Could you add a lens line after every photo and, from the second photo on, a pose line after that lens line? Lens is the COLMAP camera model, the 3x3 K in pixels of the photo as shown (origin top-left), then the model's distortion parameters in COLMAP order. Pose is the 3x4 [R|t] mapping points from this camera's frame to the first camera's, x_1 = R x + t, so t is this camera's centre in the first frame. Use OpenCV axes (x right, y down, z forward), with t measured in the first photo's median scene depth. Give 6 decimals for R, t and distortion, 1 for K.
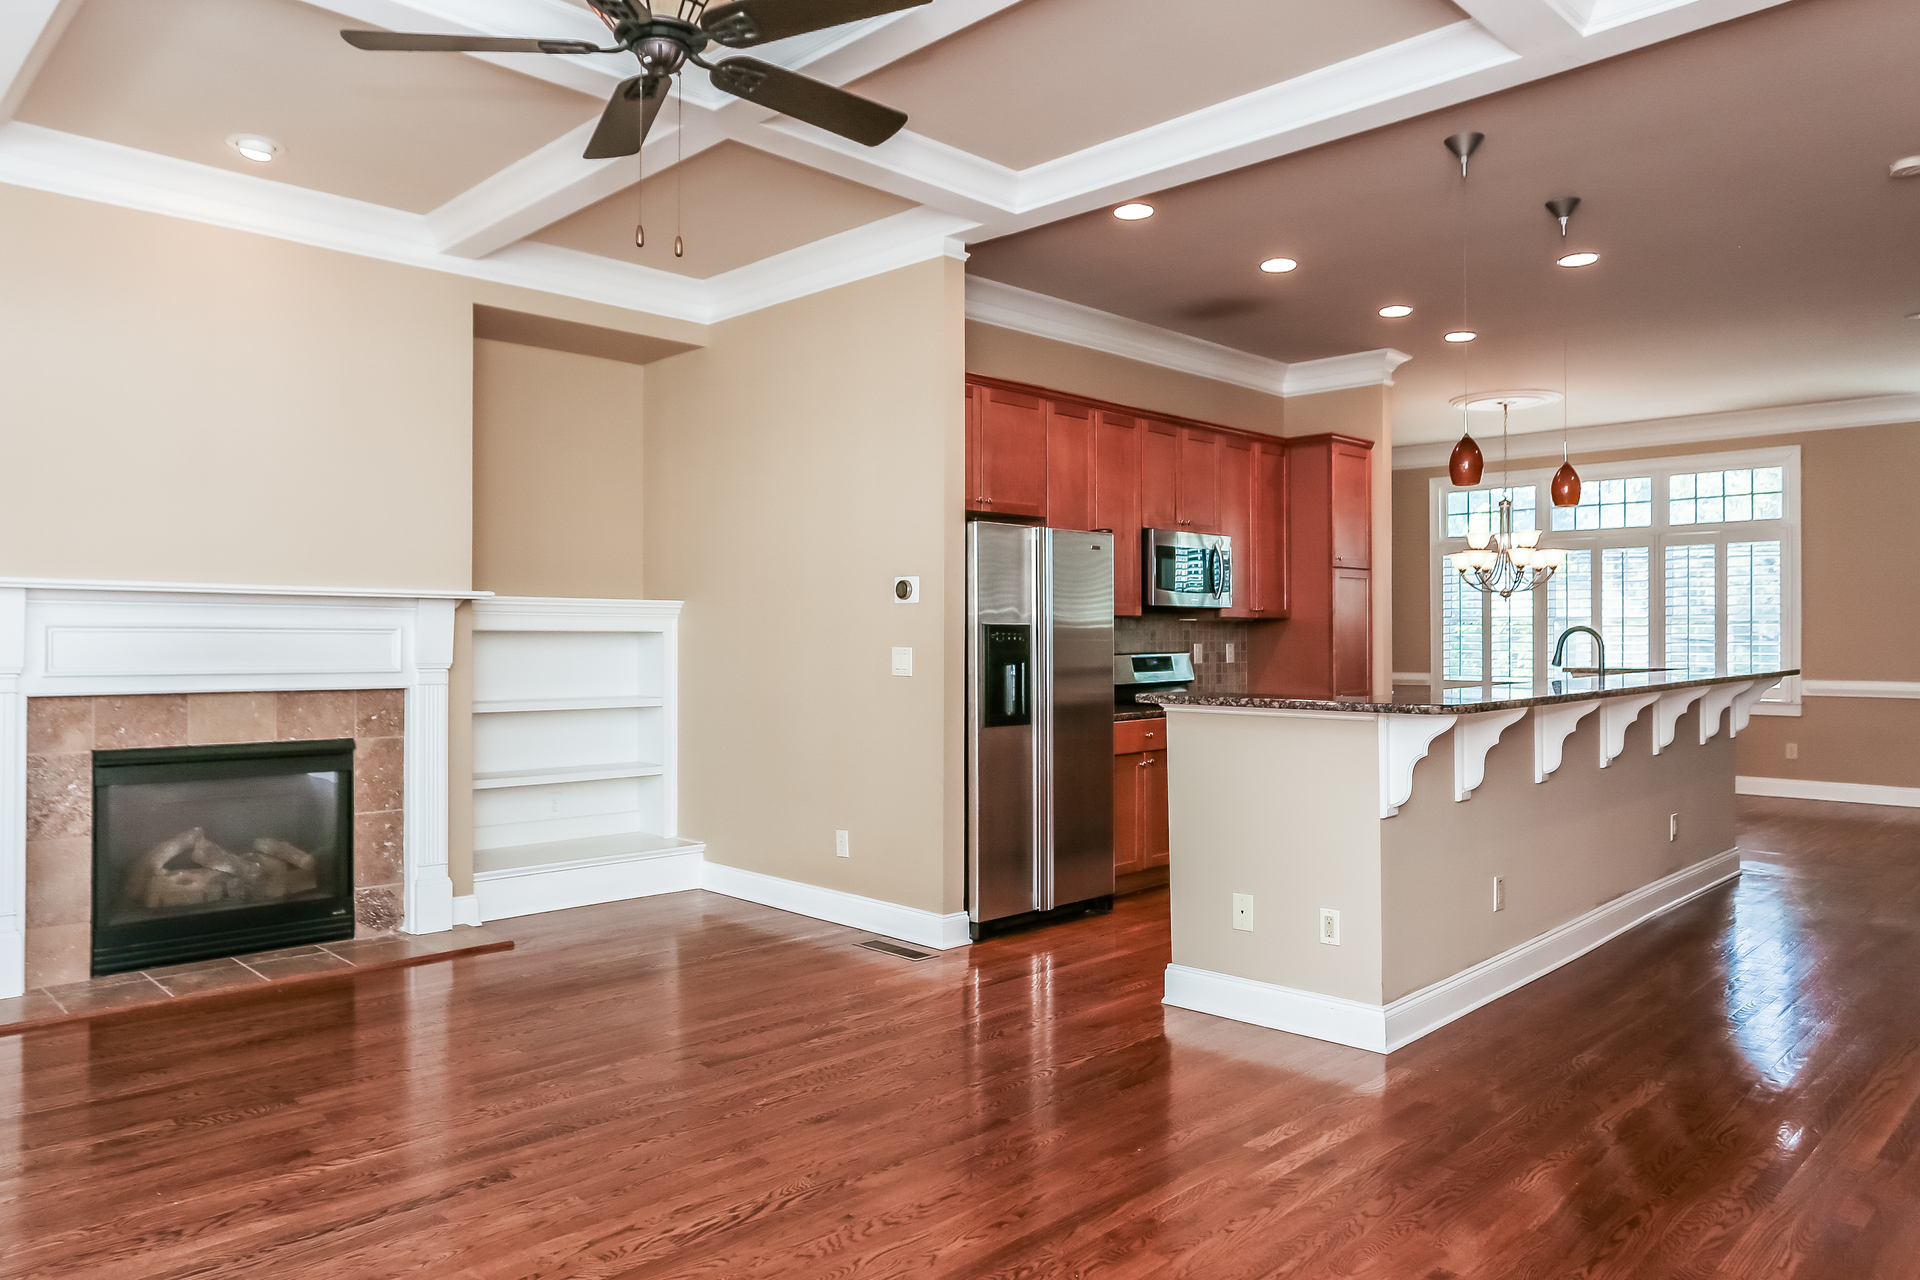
lens RADIAL K [[1293.4, 0, 960.0], [0, 1293.4, 640.0], [0, 0, 1]] dist [-0.076861, 0.072691]
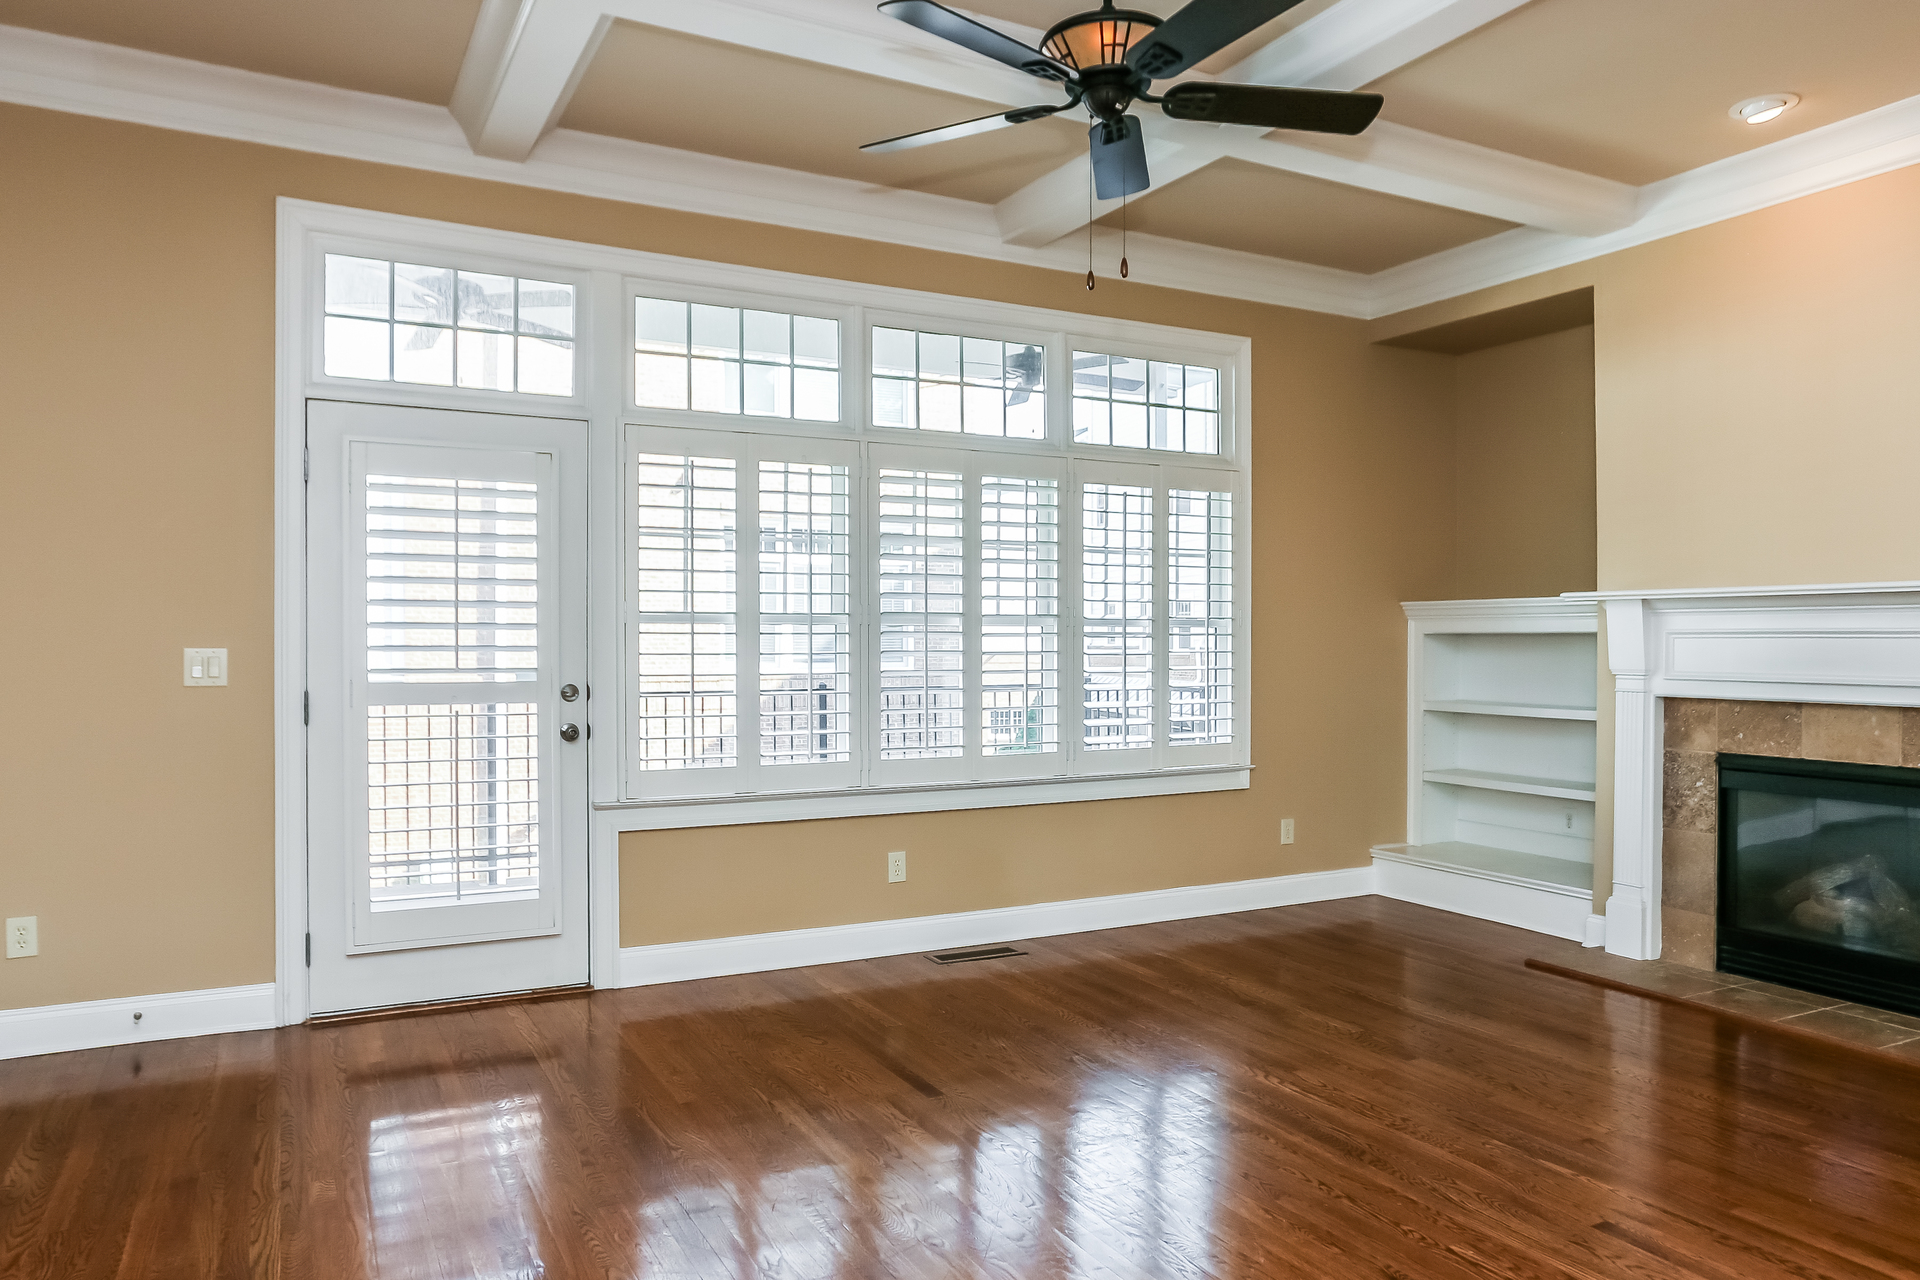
lens RADIAL K [[1302.1, 0, 951.2], [0, 1302.1, 624.3], [0, 0, 1]] dist [-0.027696, 0.006789]
pose [[-0.288282, -0.014660, -0.957433, 0.446683], [-0.003097, 0.999892, -0.014377, -0.000673], [0.957541, -0.001179, -0.288296, 0.610419]]
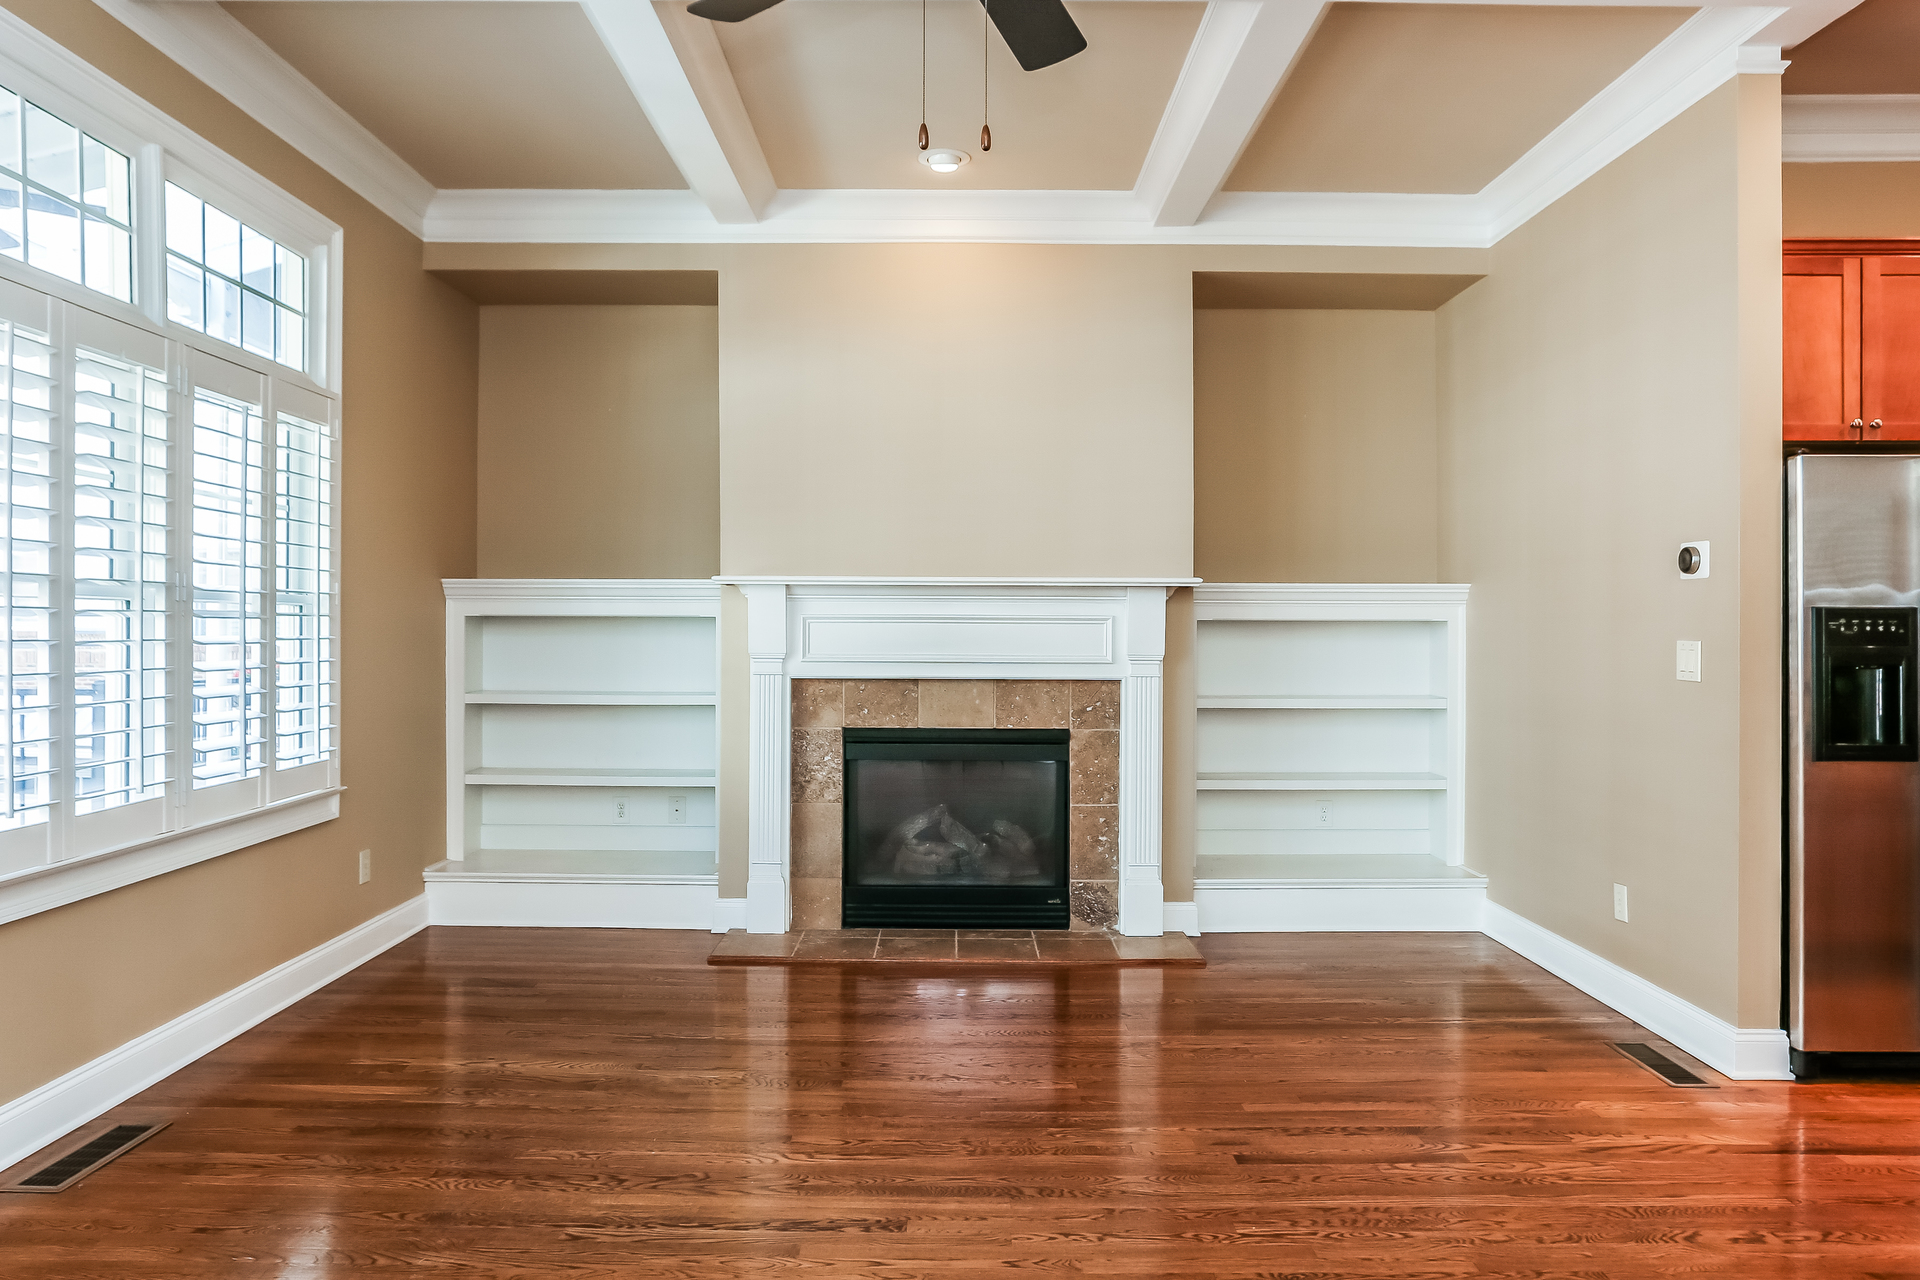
lens RADIAL K [[1302.1, 0, 951.2], [0, 1302.1, 624.3], [0, 0, 1]] dist [-0.027696, 0.006789]
pose [[0.704431, -0.002296, -0.709769, 0.181926], [-0.001570, 0.999987, -0.004793, 0.000323], [0.709771, 0.004490, 0.704419, 0.215875]]
